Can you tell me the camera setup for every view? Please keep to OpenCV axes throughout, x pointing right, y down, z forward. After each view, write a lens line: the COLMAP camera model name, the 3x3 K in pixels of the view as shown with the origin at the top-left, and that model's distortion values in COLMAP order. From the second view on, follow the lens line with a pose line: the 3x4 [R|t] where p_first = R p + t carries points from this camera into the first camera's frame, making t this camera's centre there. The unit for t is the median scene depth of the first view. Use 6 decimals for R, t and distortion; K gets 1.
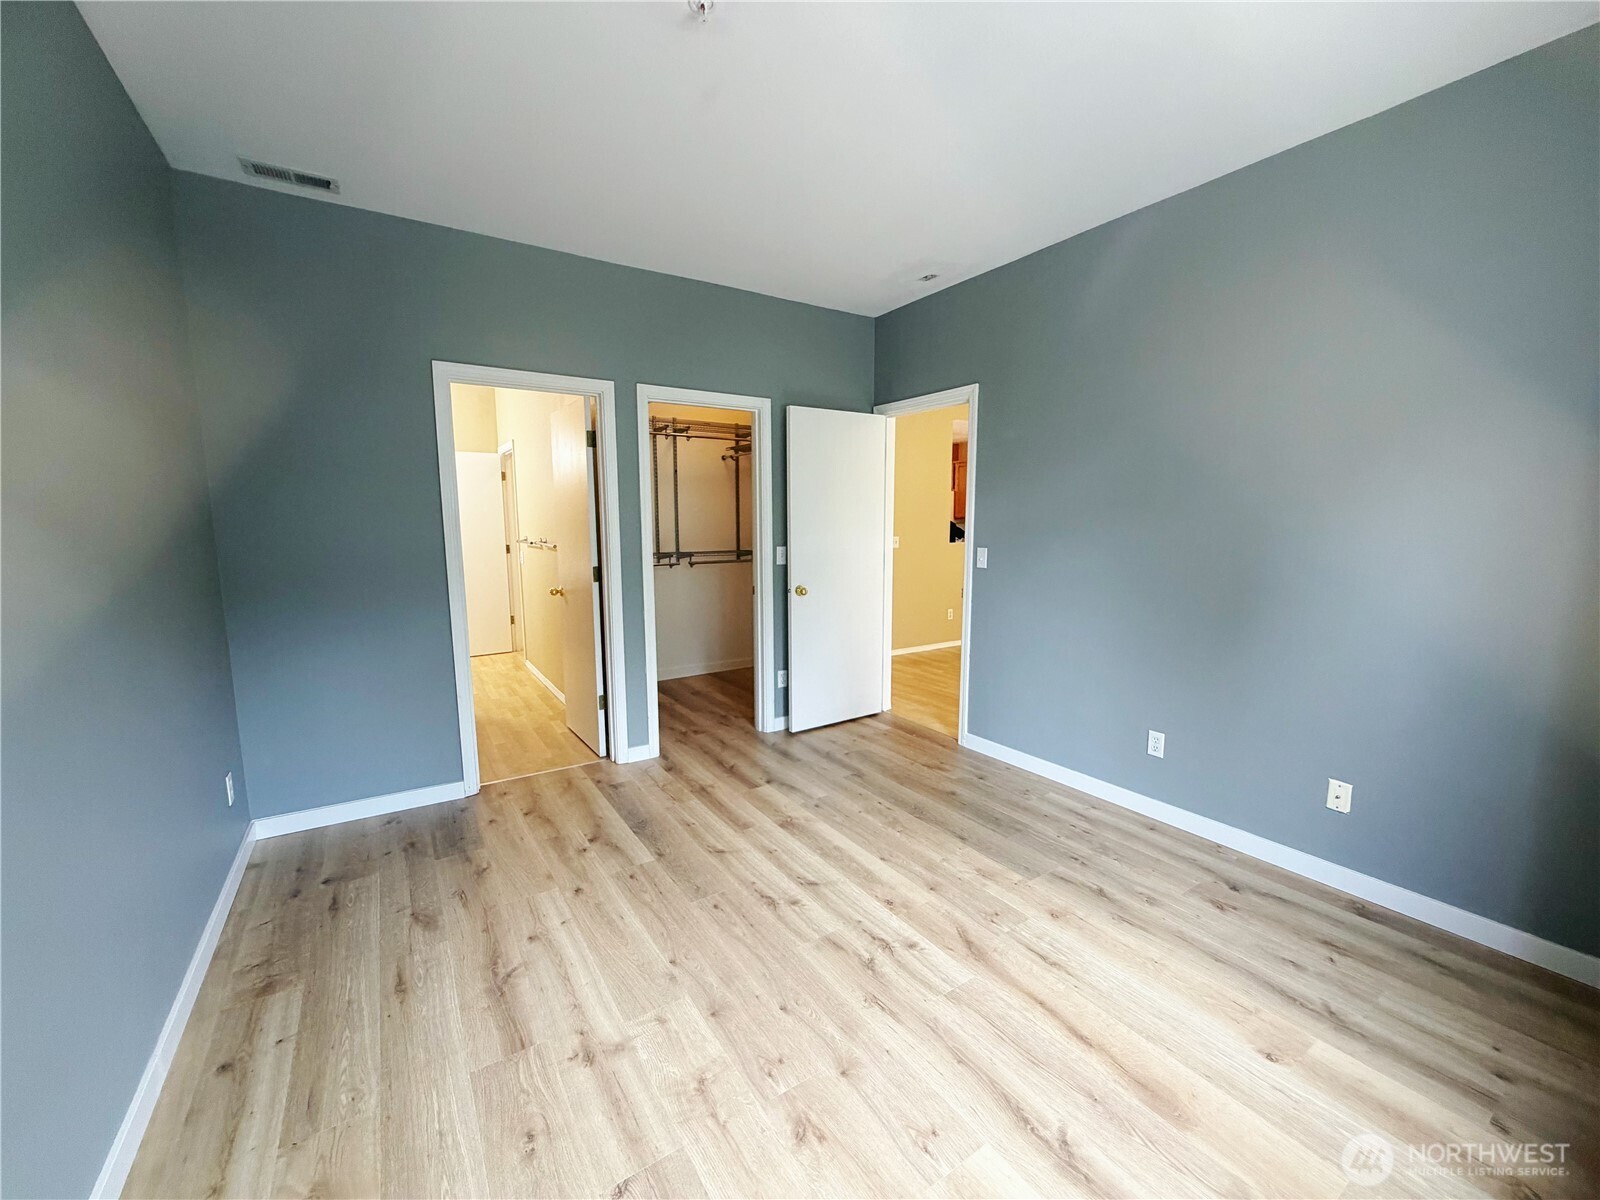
lens RADIAL K [[649.7, 0, 800.0], [0, 649.7, 600.0], [0, 0, 1]] dist [-0.000671, -0.000274]
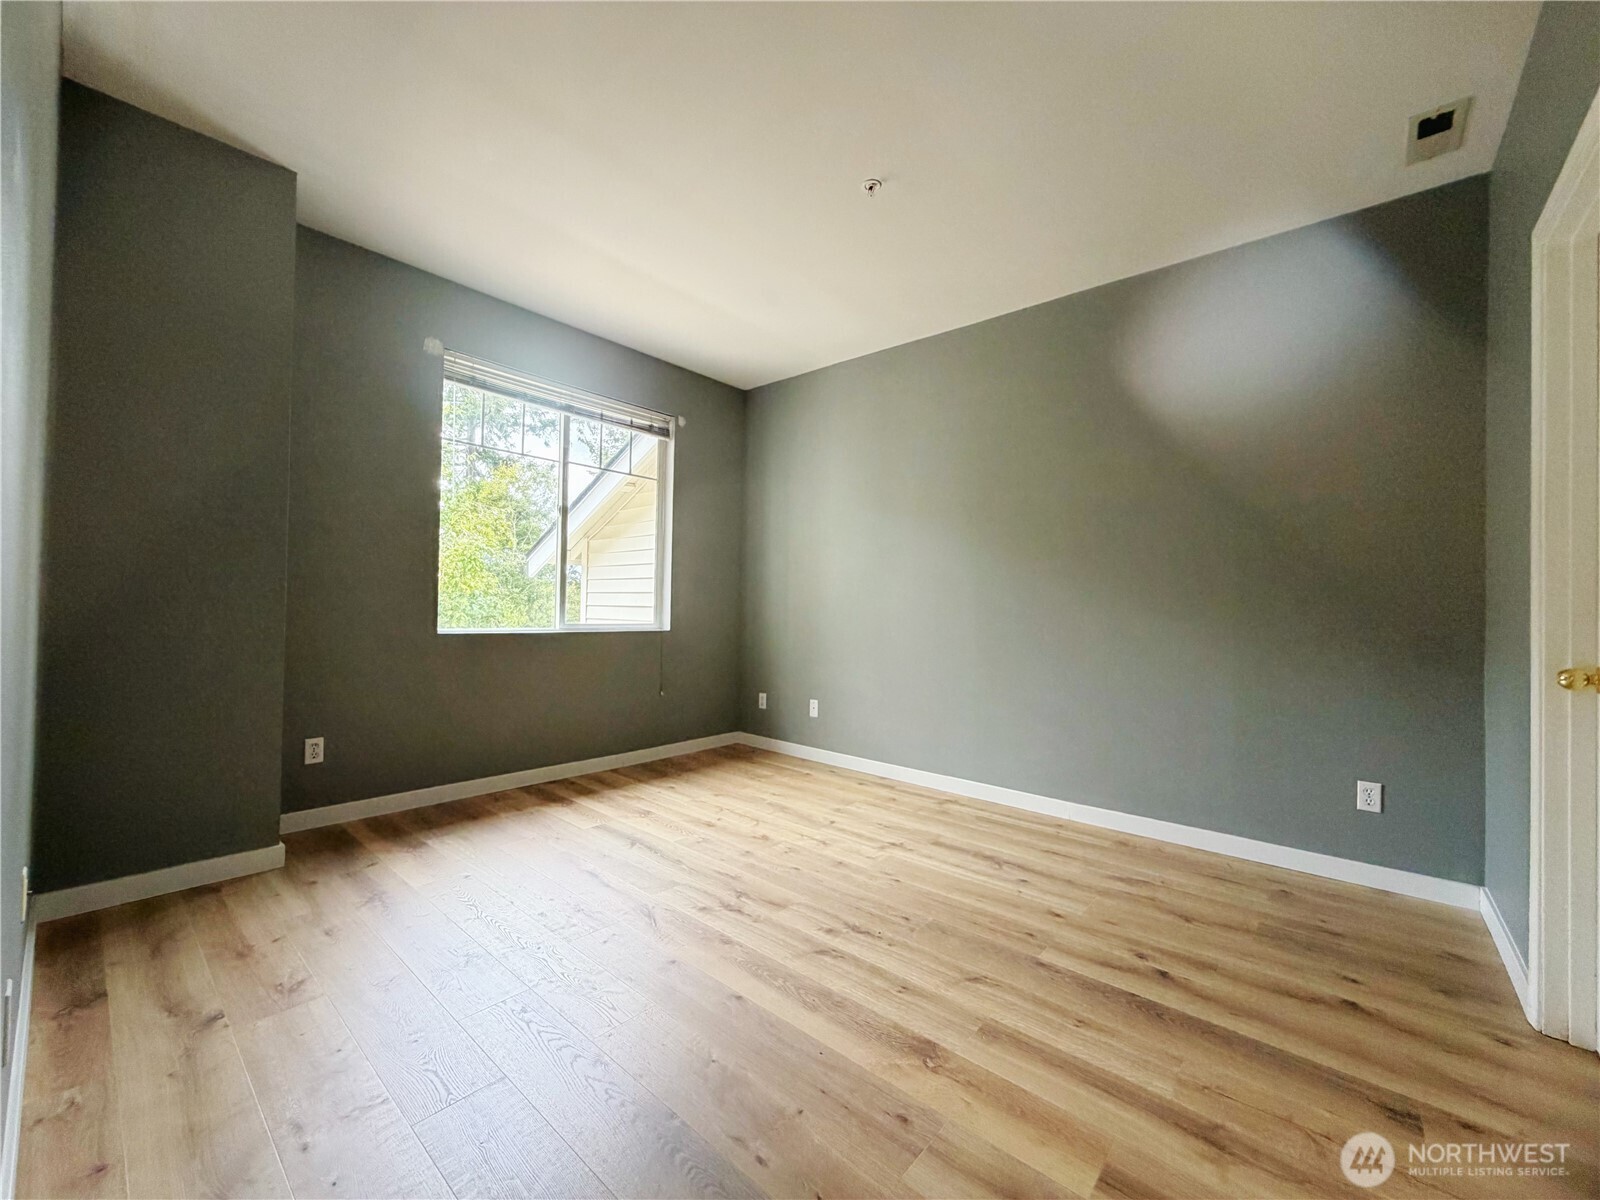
lens RADIAL K [[649.7, 0, 800.0], [0, 649.7, 600.0], [0, 0, 1]] dist [-0.000671, -0.000274]
pose [[-0.962457, -0.019581, -0.270725, 0.302728], [-0.051275, 0.992553, 0.110496, -0.095100], [0.266546, 0.120229, -0.956294, 1.902504]]
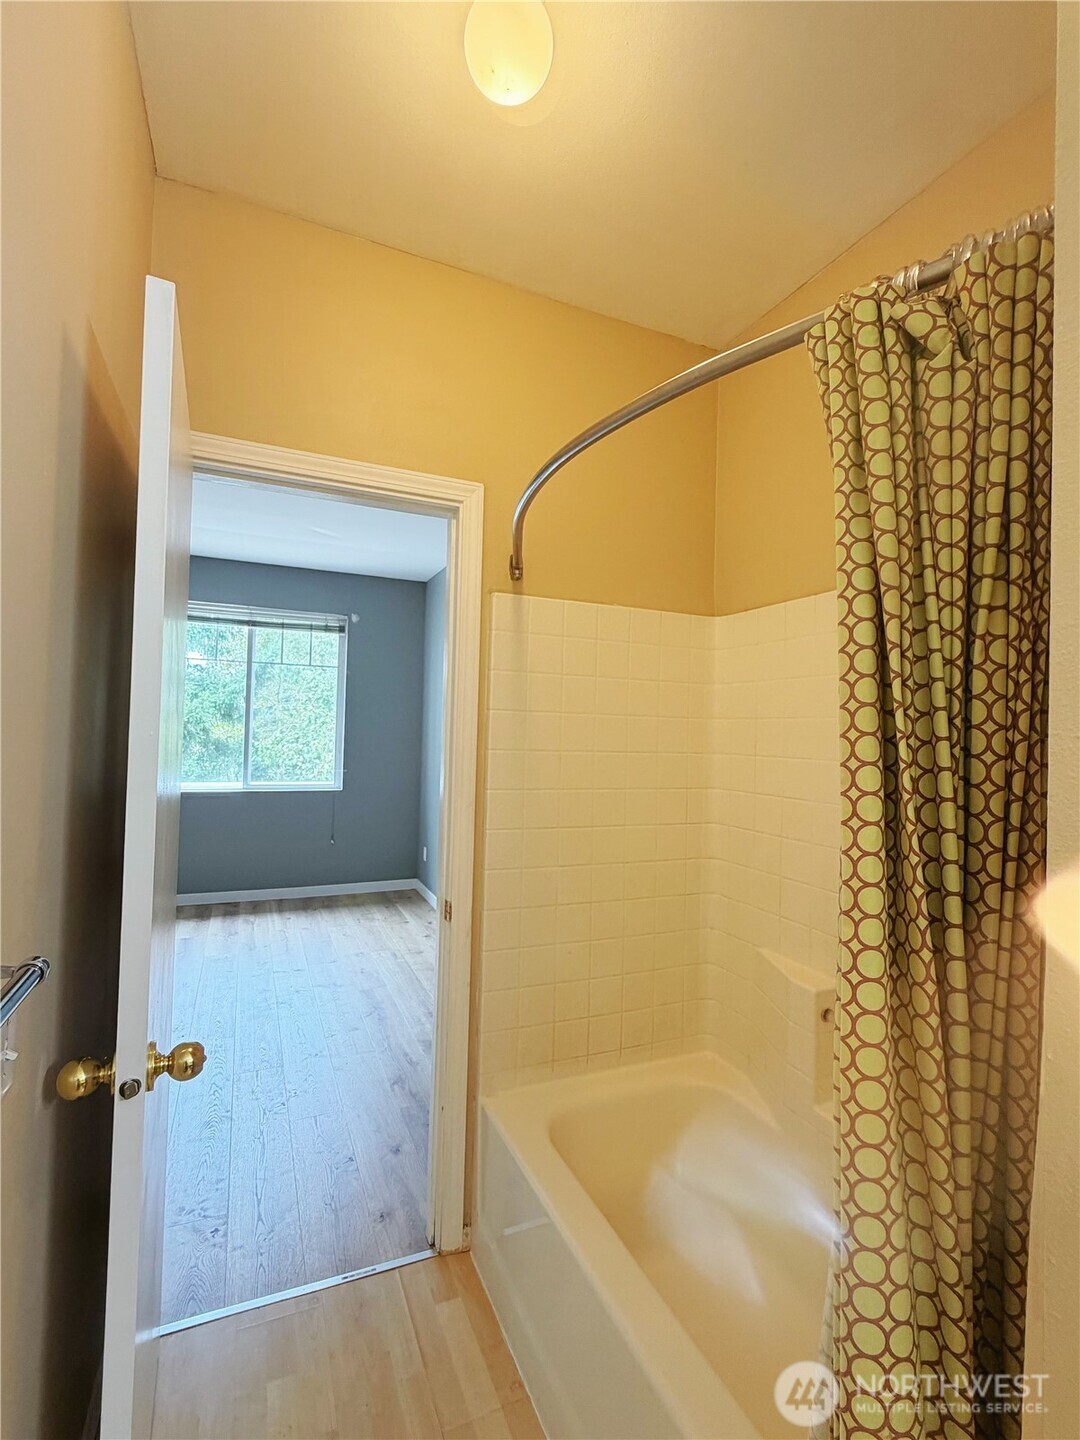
lens RADIAL K [[682.7, 0, 540.0], [0, 682.7, 720.0], [0, 0, 1]] dist [-0.001703, -0.000133]
pose [[-0.985235, -0.021018, 0.169911, -1.016098], [-0.002599, 0.994158, 0.107906, -0.303123], [-0.171186, 0.105871, -0.979534, 2.251075]]
